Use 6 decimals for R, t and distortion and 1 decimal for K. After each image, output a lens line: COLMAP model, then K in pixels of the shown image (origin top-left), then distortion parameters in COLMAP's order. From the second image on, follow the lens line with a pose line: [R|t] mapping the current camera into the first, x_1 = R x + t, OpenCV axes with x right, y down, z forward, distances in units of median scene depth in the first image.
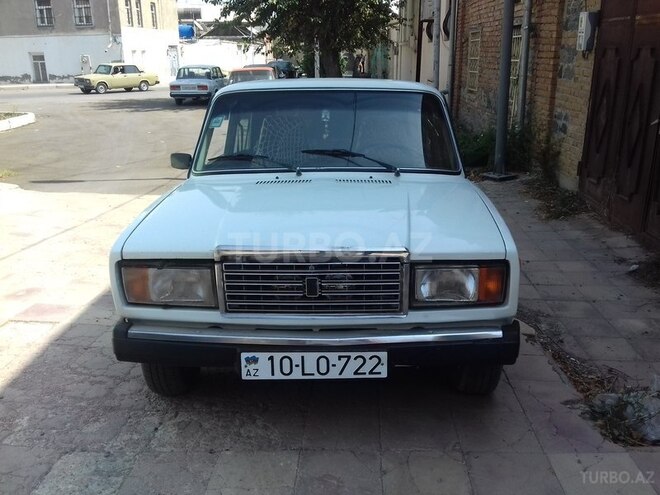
lens RADIAL K [[664.0, 0, 330.0], [0, 664.0, 247.5], [0, 0, 1]] dist [0.068758, -0.185156]
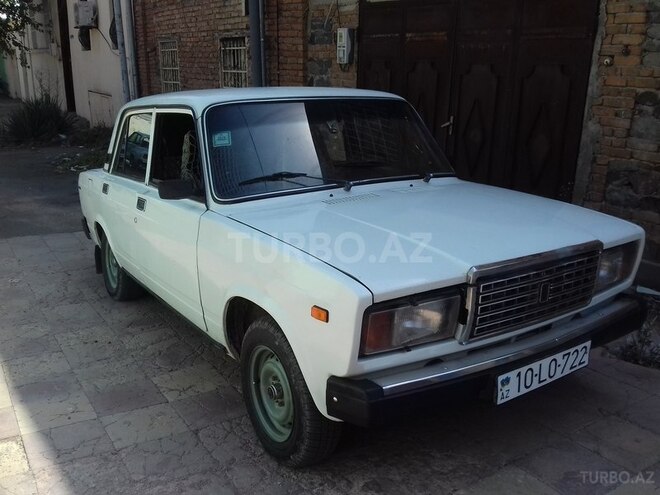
lens RADIAL K [[664.0, 0, 330.0], [0, 664.0, 247.5], [0, 0, 1]] dist [0.068758, -0.185156]
pose [[0.793038, -0.141982, 0.592396, -0.806764], [0.151984, 0.987822, 0.033295, -0.083691], [-0.589909, 0.063631, 0.804959, 0.354203]]
